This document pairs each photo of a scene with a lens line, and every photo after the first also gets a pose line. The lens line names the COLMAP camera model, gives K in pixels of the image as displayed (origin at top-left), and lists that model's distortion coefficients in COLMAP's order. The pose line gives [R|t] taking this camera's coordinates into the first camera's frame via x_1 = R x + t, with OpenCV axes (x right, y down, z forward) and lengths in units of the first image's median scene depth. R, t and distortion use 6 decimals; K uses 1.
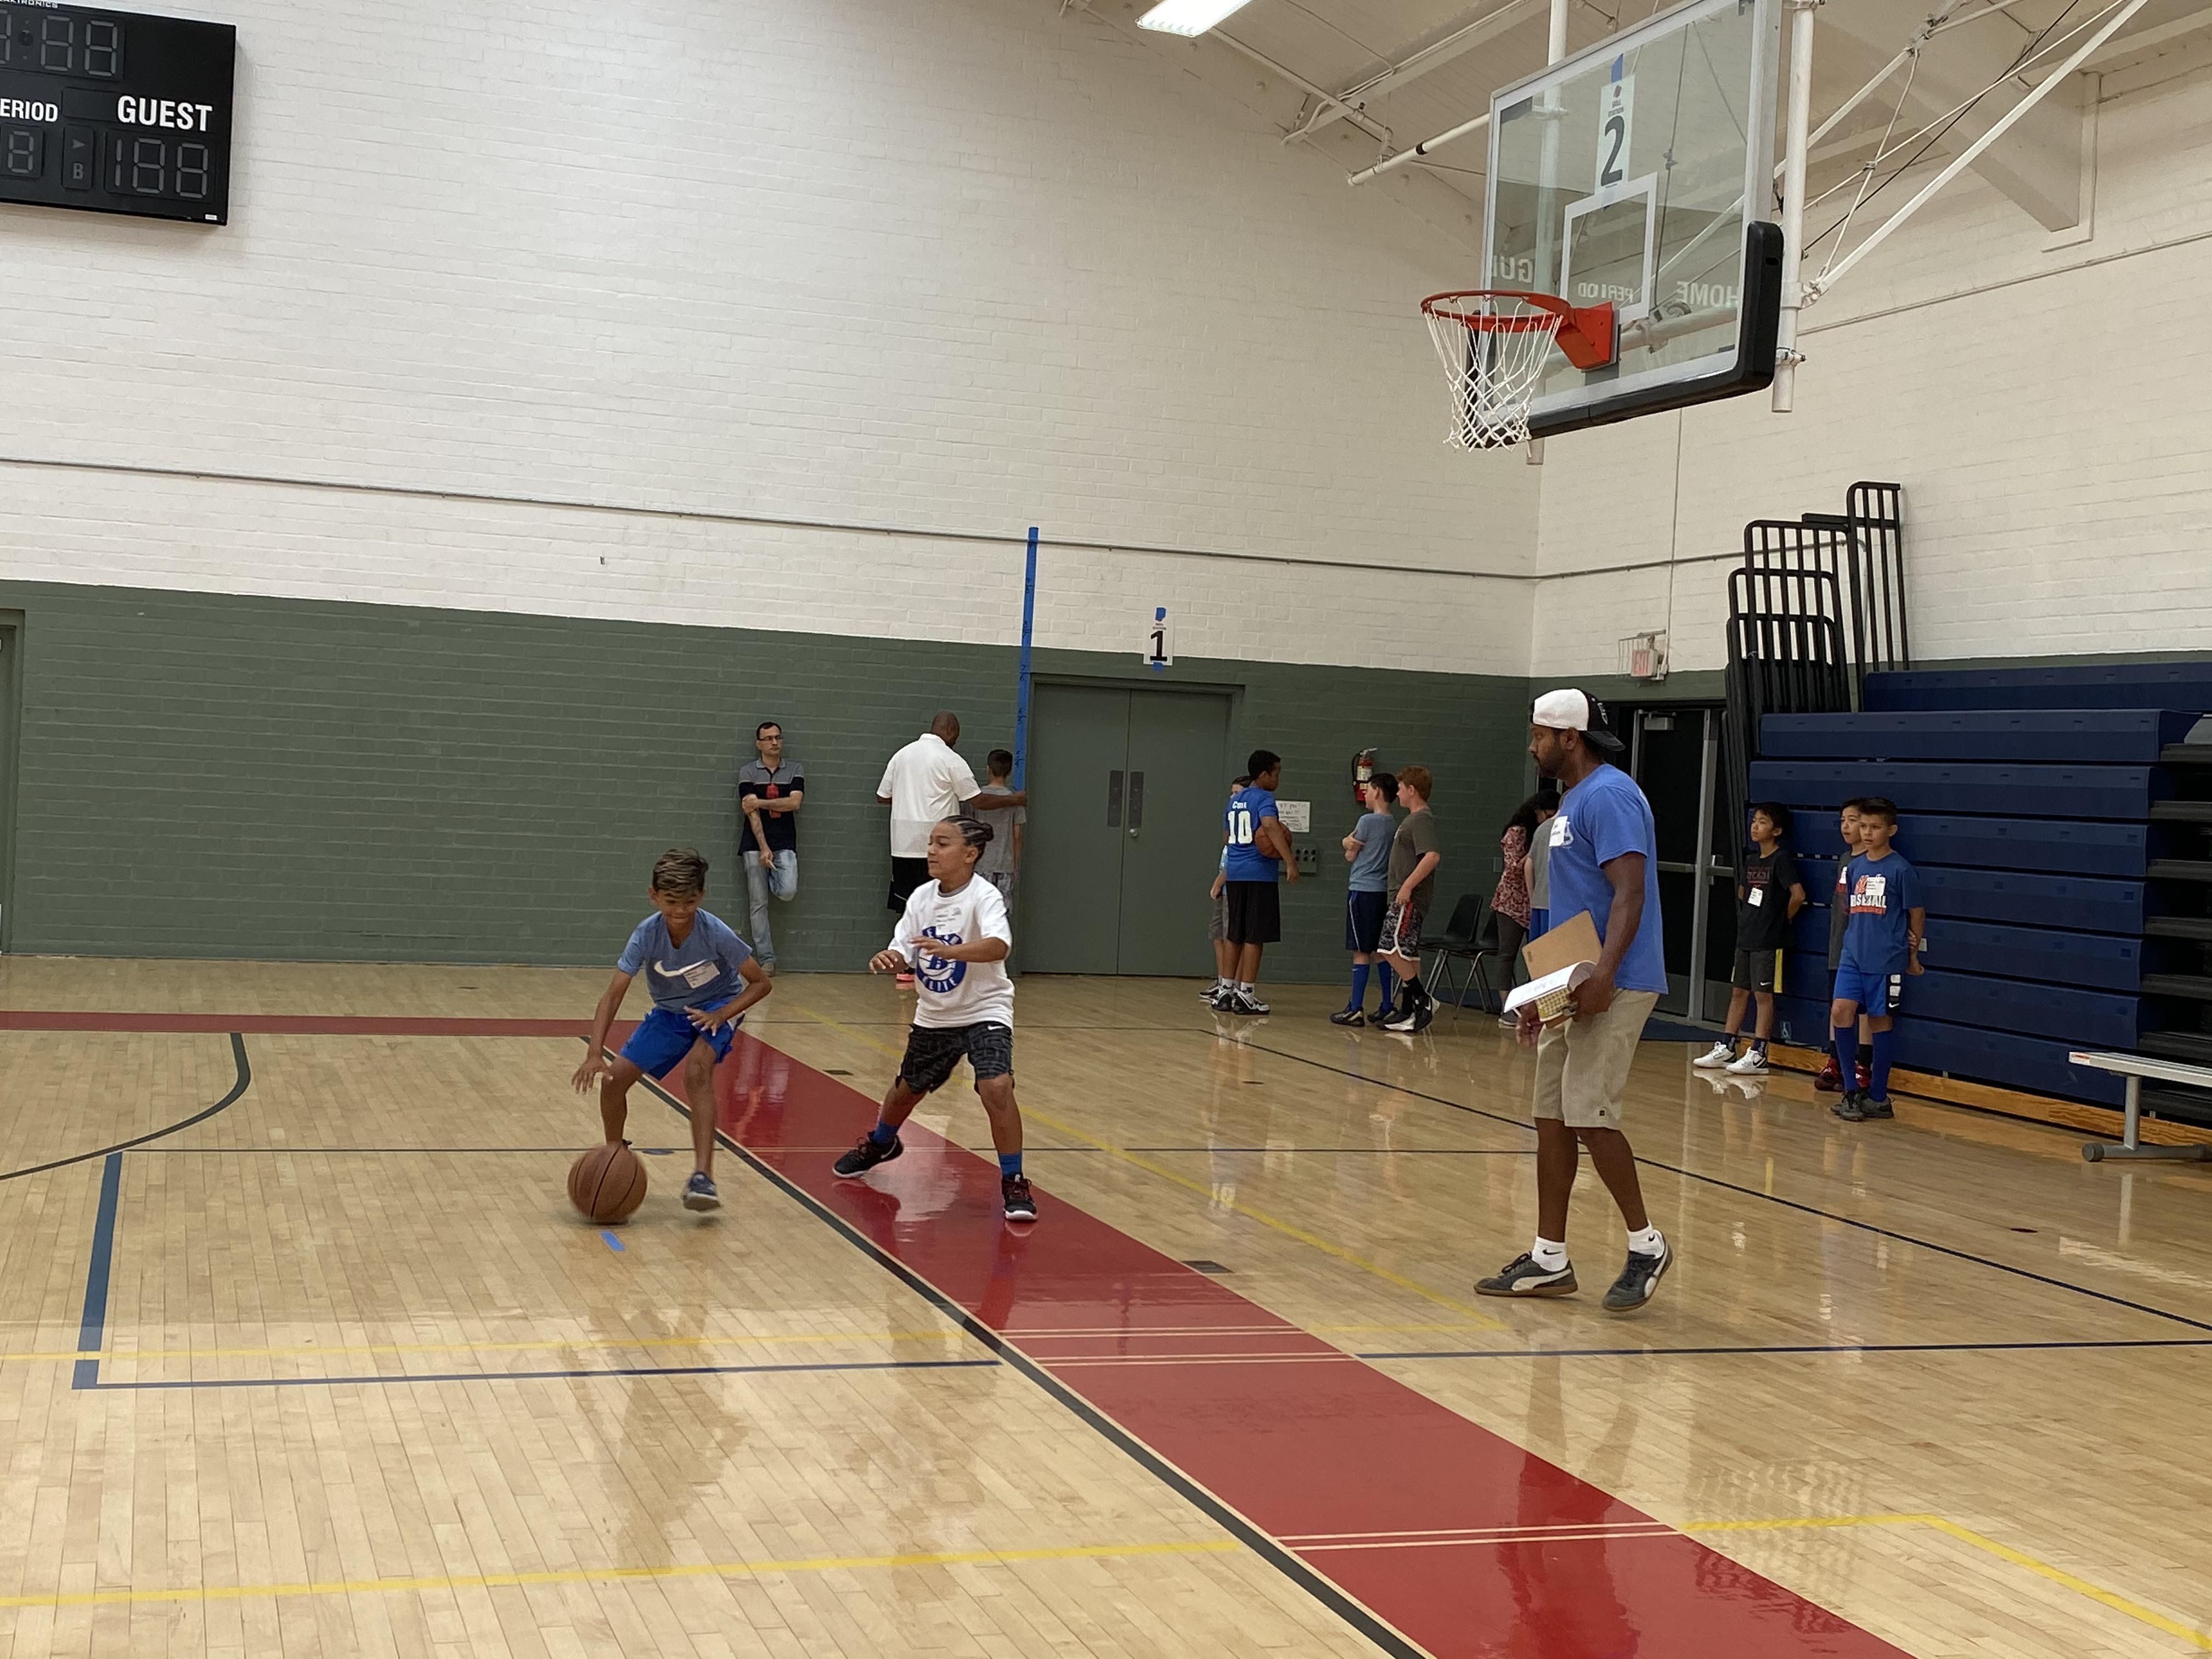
lens RADIAL K [[3139.2, 0, 1125.7], [0, 3139.2, 850.5], [0, 0, 1]] dist [0.046364, 0.000000]
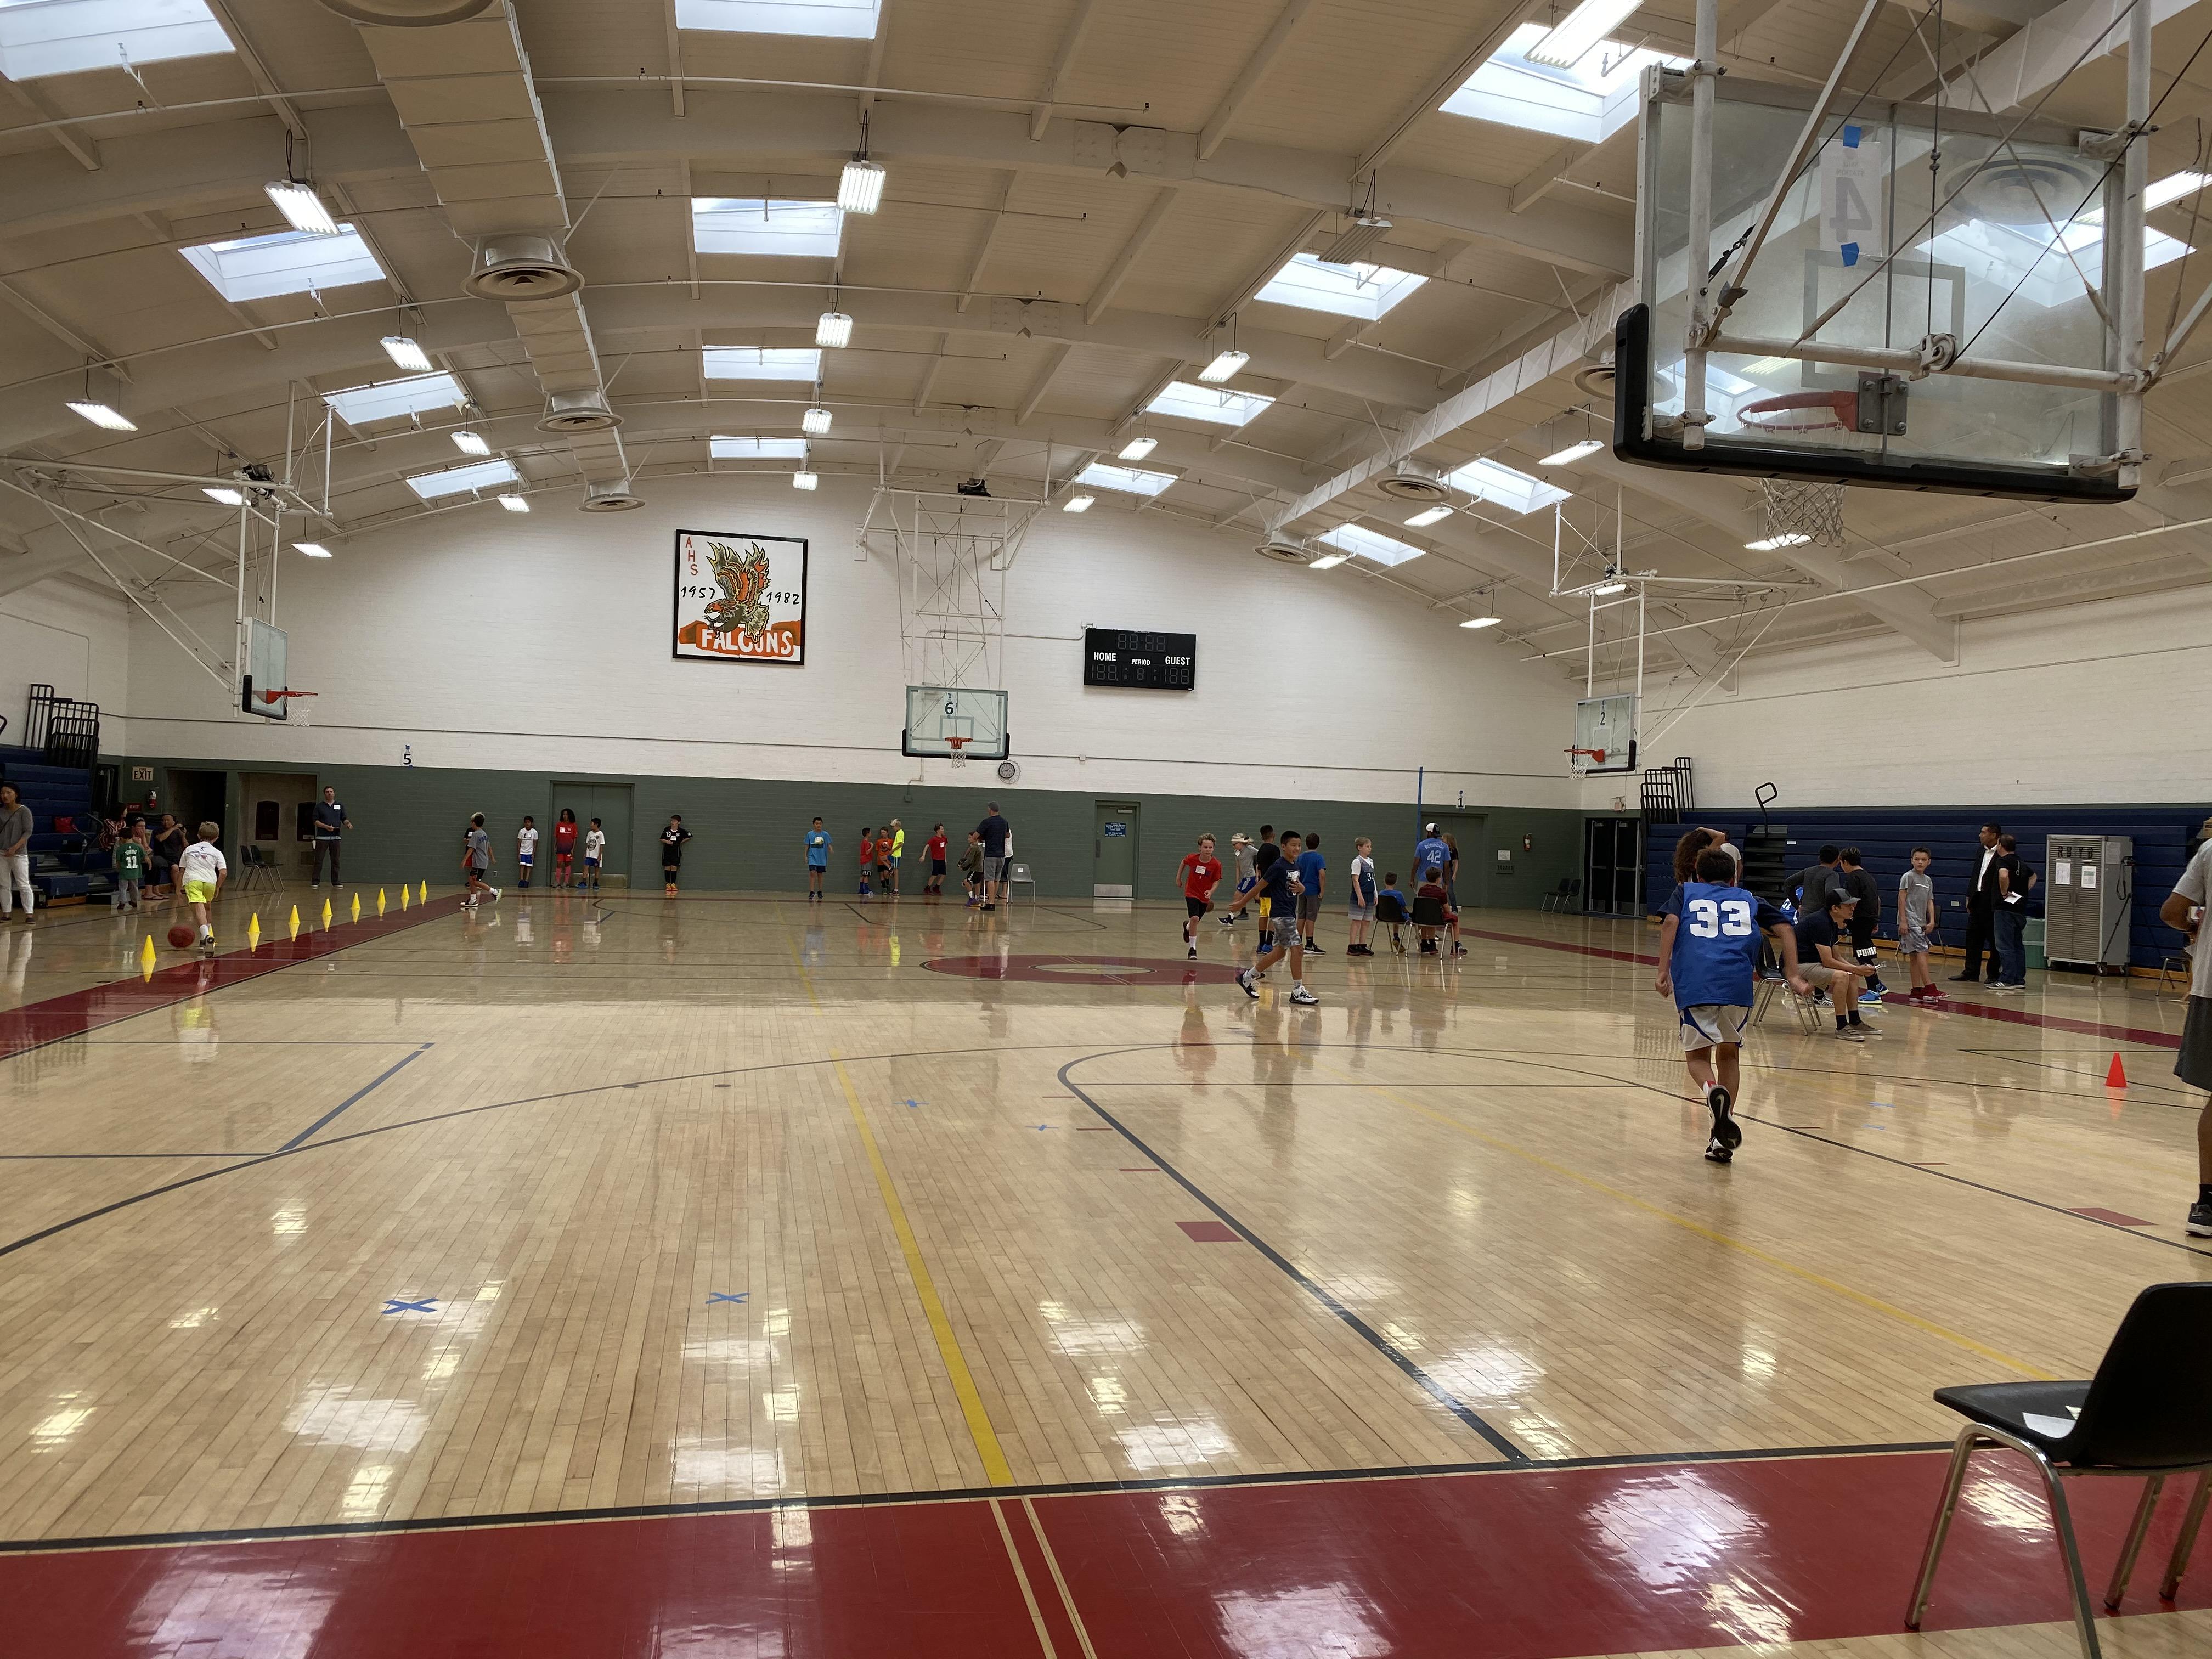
lens RADIAL K [[1668.5, 0, 1114.1], [0, 1668.5, 821.5], [0, 0, 1]] dist [0.026685, -0.049465]
pose [[0.990569, -0.018219, -0.135799, -0.125080], [0.013394, 0.999249, -0.036362, 0.012432], [0.136359, 0.034201, 0.990069, -0.843338]]
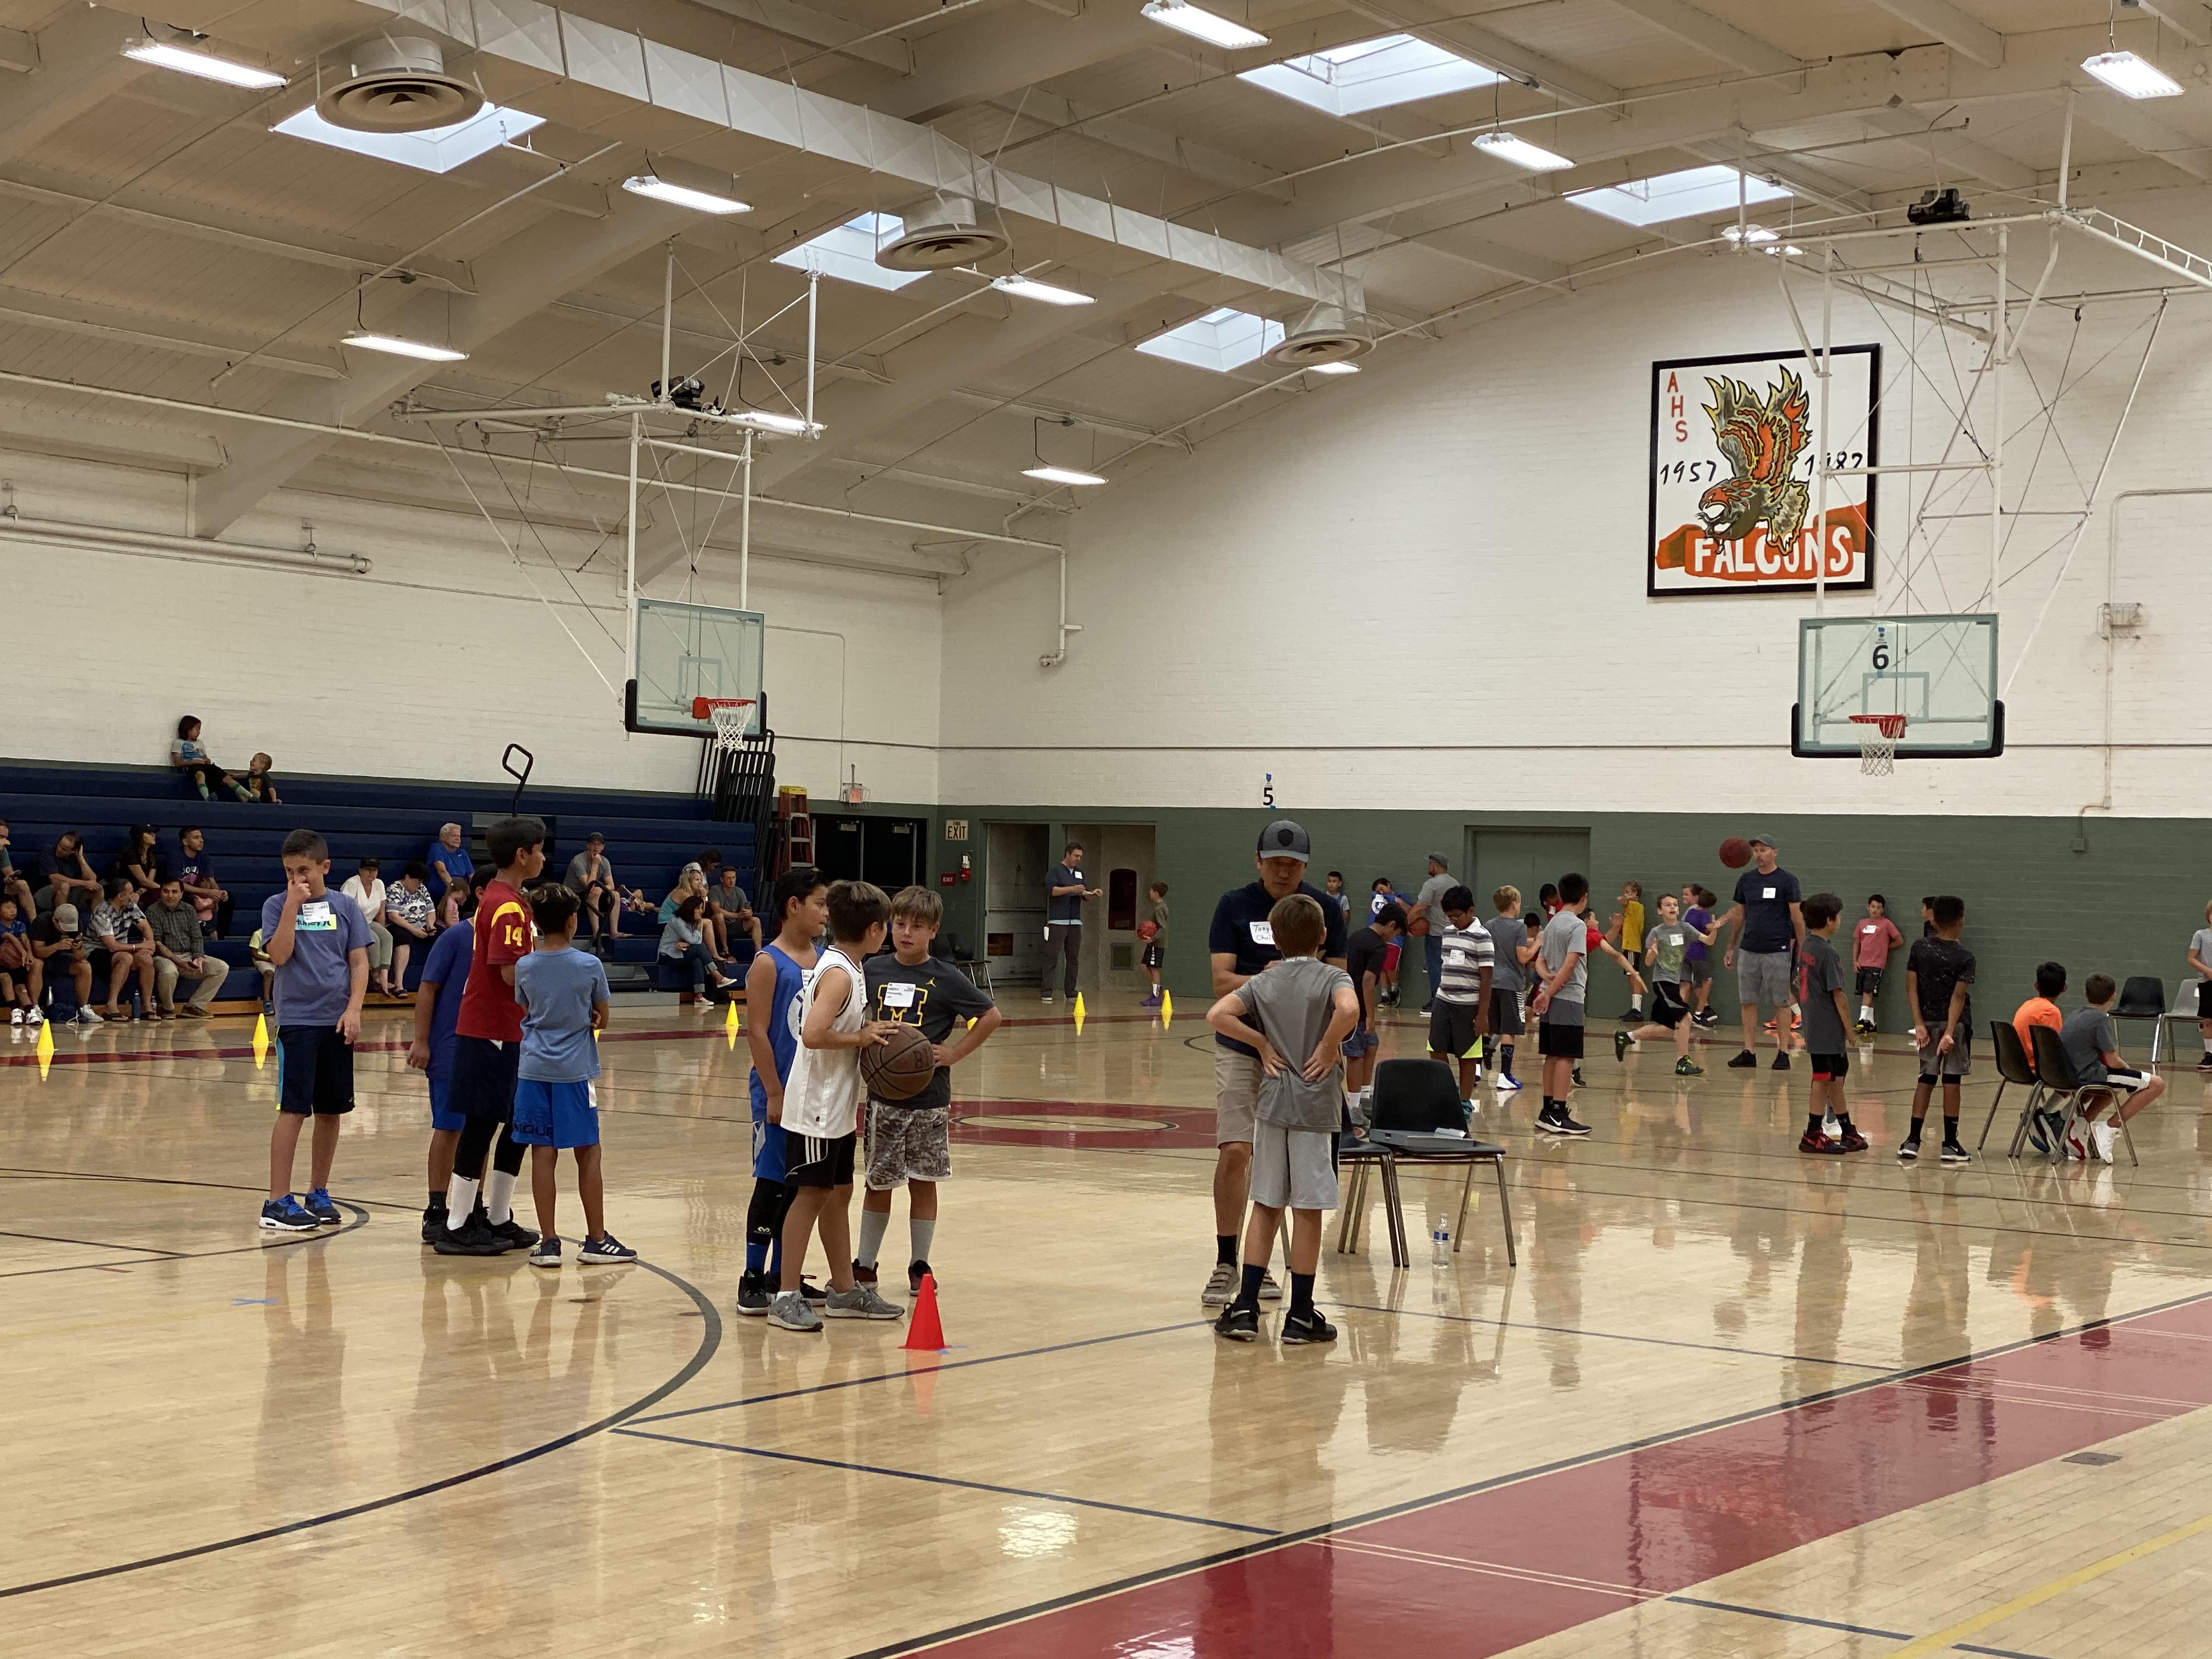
lens RADIAL K [[3320.0, 0, 1101.4], [0, 3320.0, 787.7], [0, 0, 1]] dist [0.147301, 0.000000]
pose [[0.566455, -0.056885, -0.822127, 0.570569], [-0.015490, 0.996704, -0.079637, 0.037951], [0.823947, 0.057845, 0.563707, -0.509138]]
